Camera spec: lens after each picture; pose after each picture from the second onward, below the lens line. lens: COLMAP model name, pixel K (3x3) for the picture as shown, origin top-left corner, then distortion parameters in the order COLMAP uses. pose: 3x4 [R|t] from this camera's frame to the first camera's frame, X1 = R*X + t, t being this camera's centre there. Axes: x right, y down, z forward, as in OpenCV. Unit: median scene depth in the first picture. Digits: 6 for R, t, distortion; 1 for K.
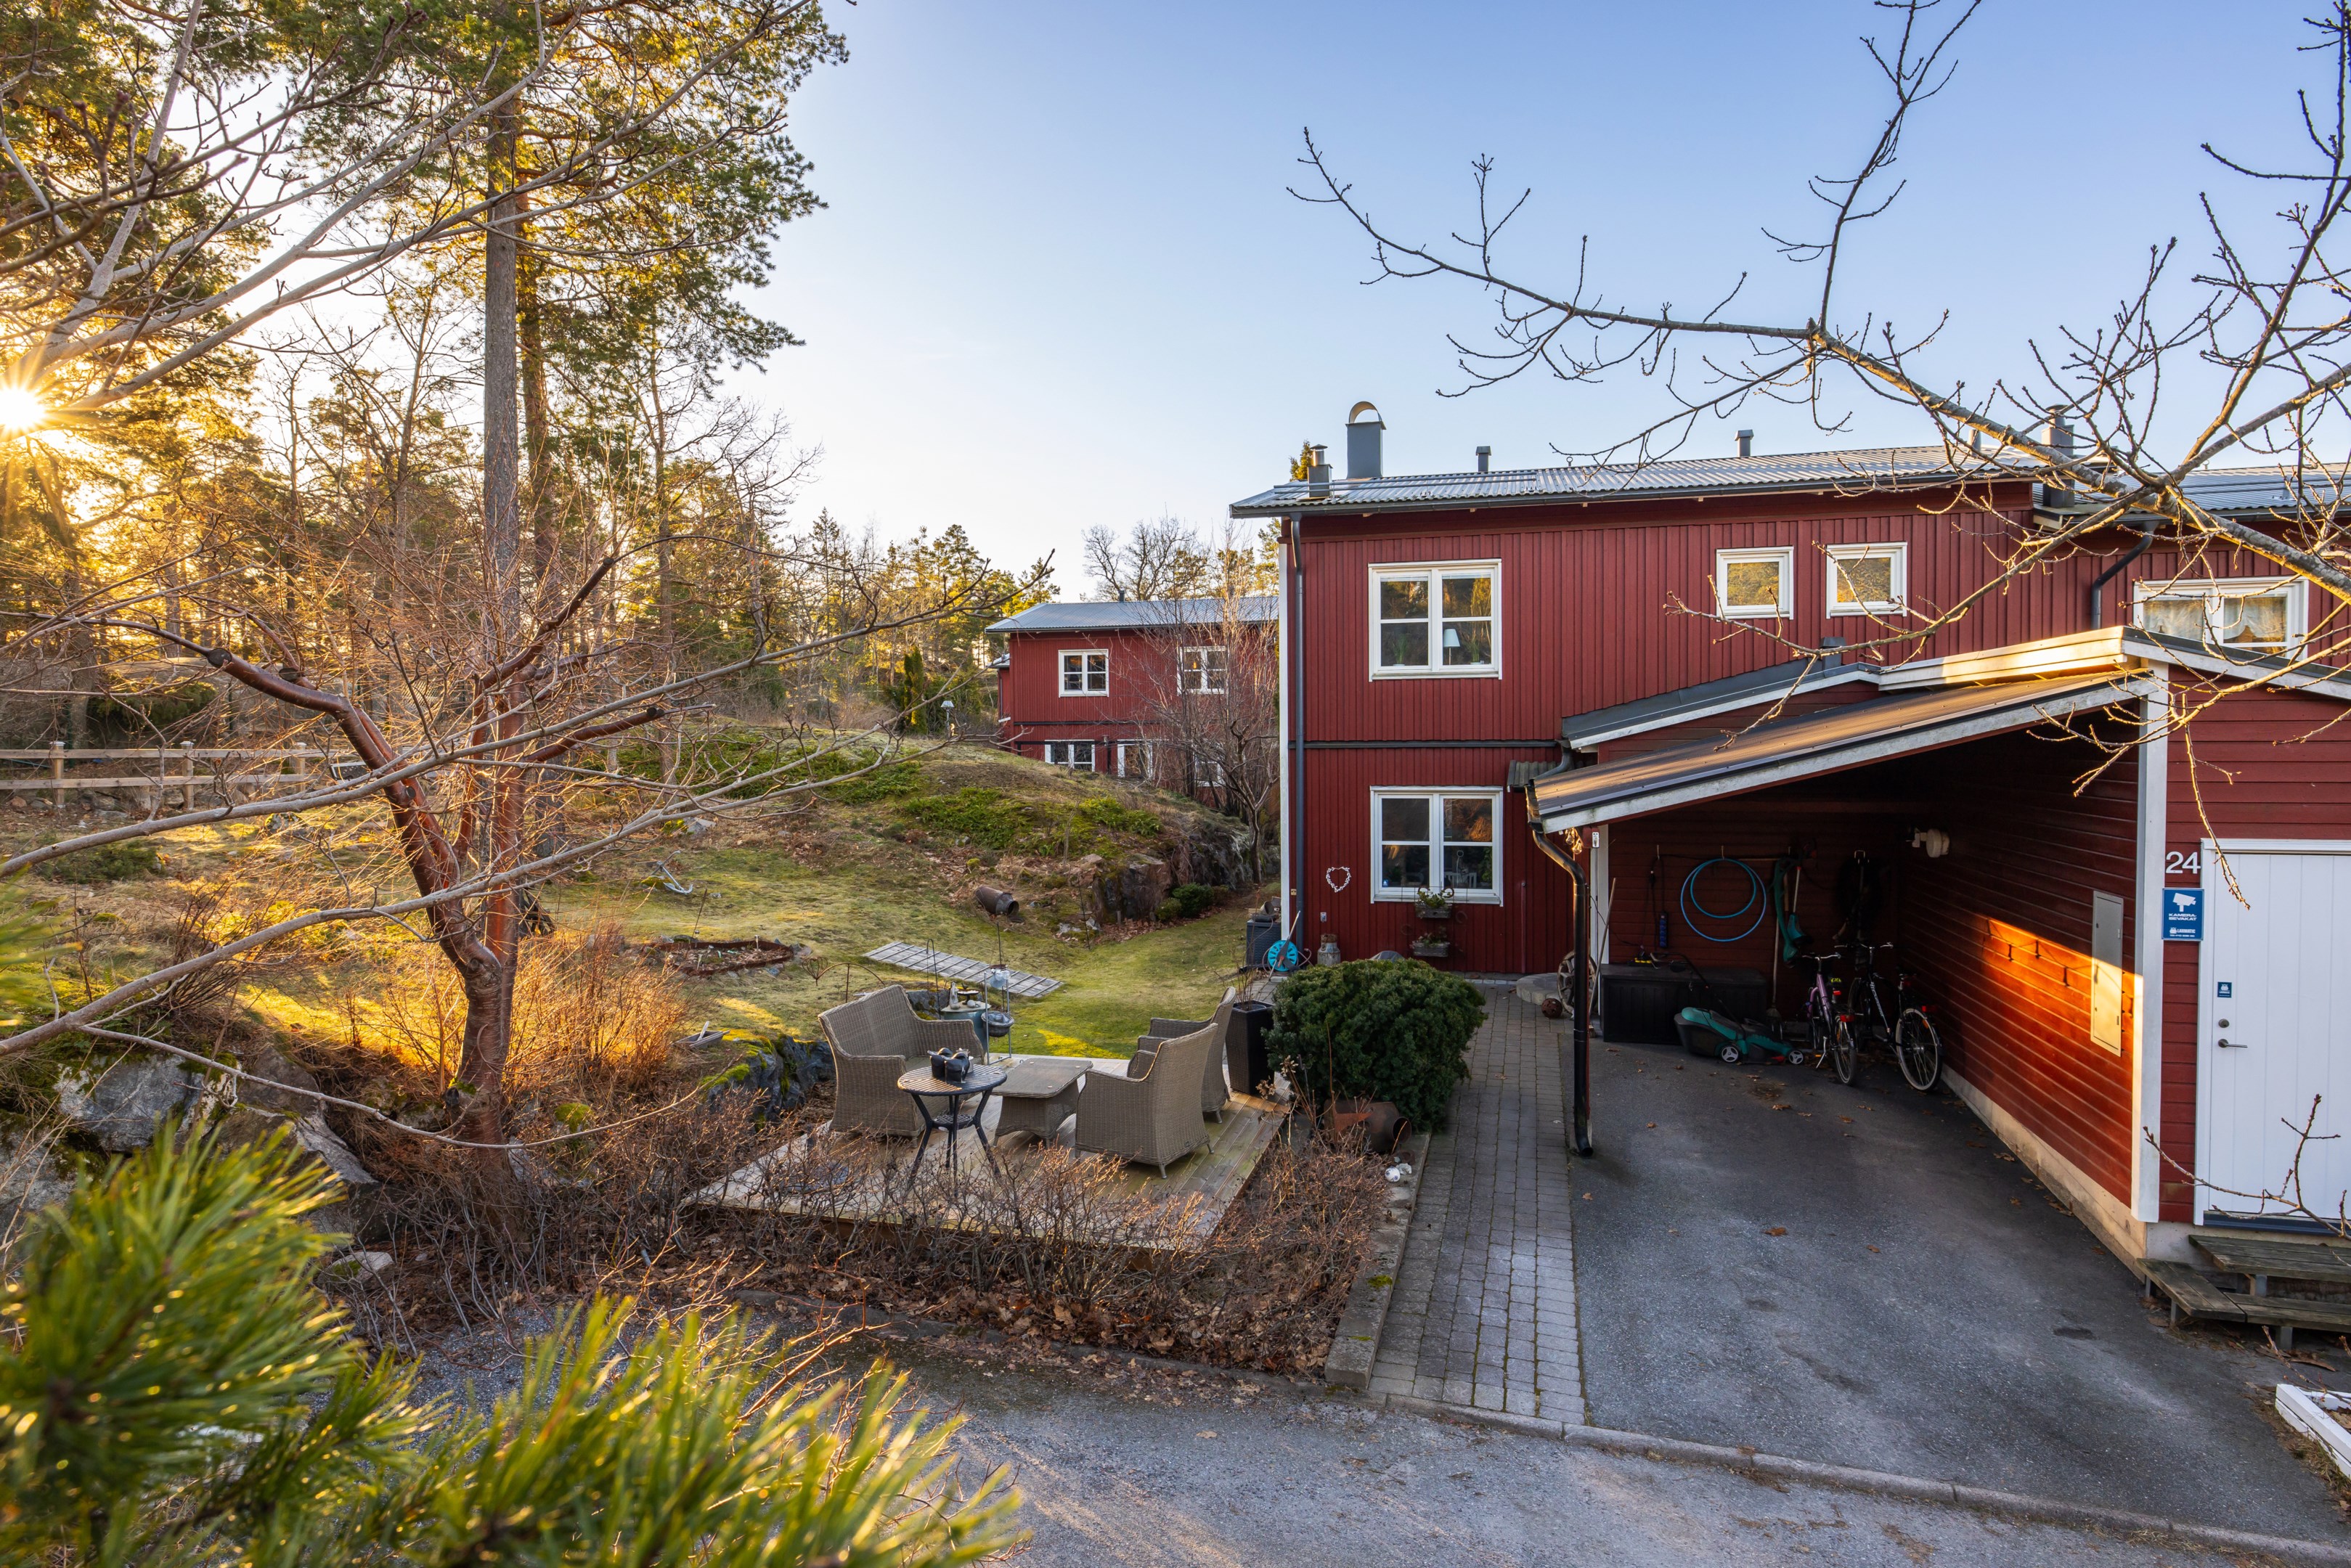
lens RADIAL K [[1295.6, 0, 1196.3], [0, 1295.6, 773.7], [0, 0, 1]] dist [0.000247, -0.000212]
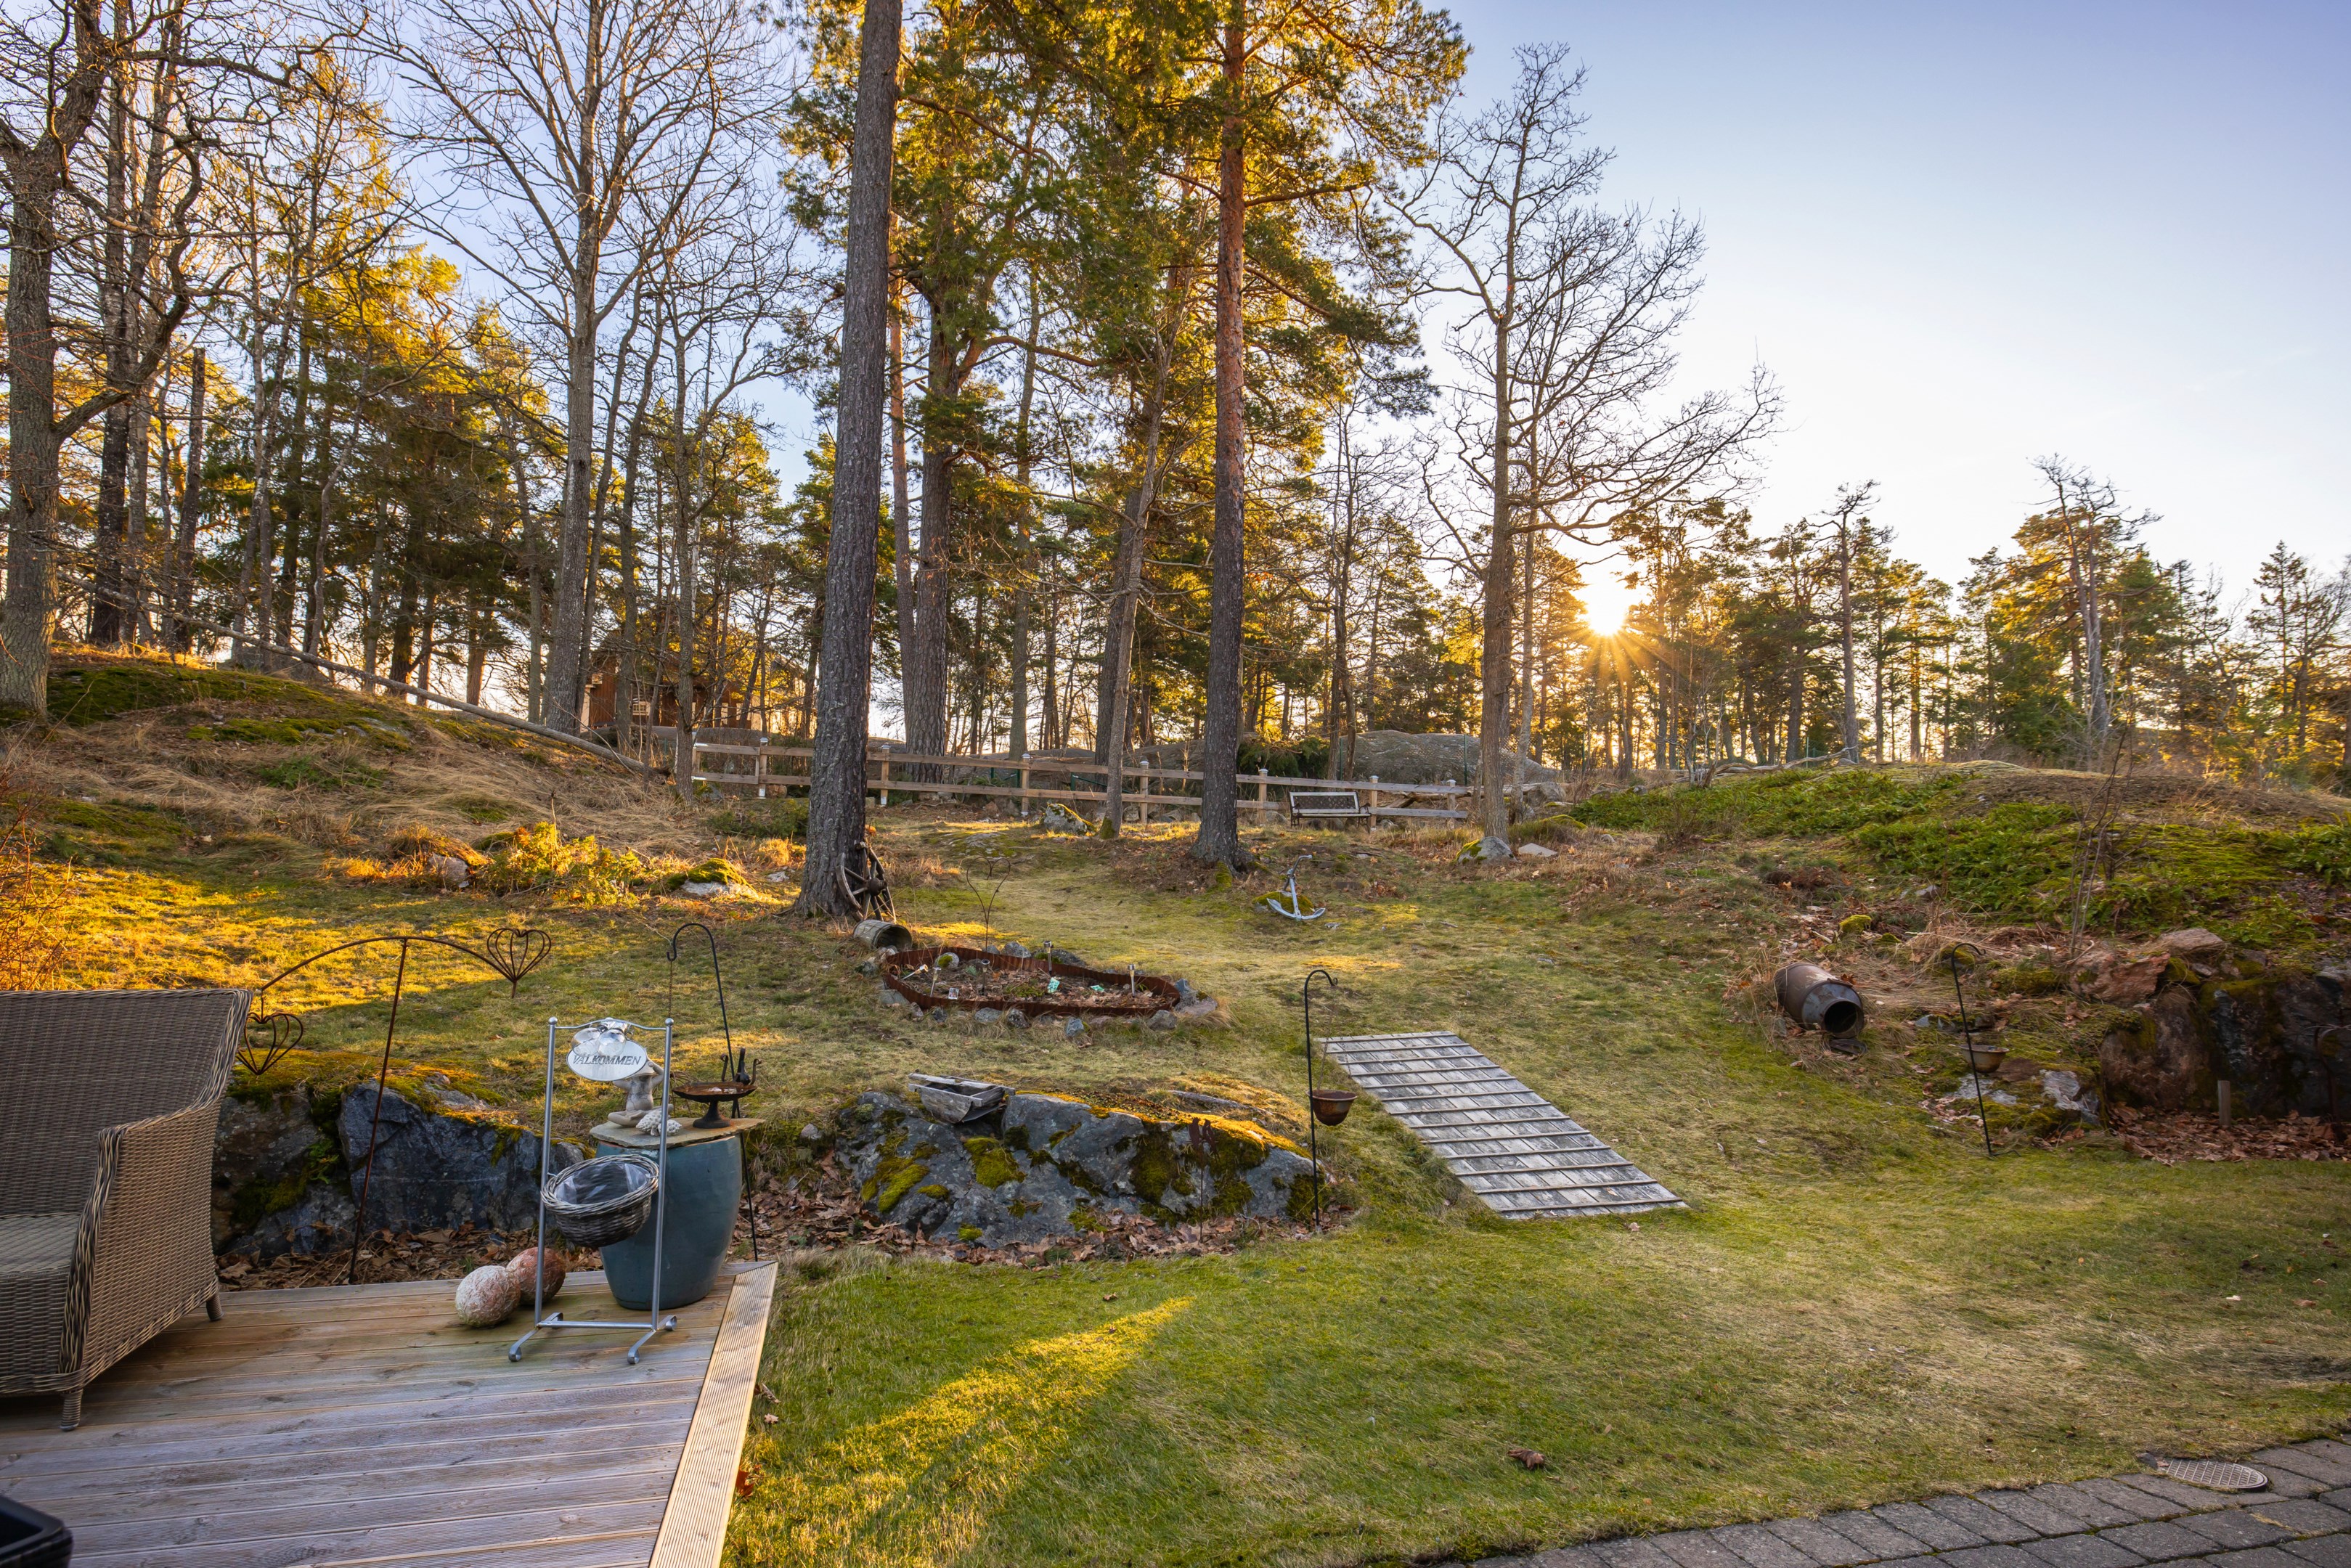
lens RADIAL K [[1250.7, 0, 1175.9], [0, 1250.7, 798.1], [0, 0, 1]] dist [0.001744, 0.000519]
pose [[0.488508, -0.023519, -0.872242, 0.103869], [-0.054836, 0.996833, -0.057589, 0.064228], [0.870834, 0.075963, 0.485672, 0.574518]]
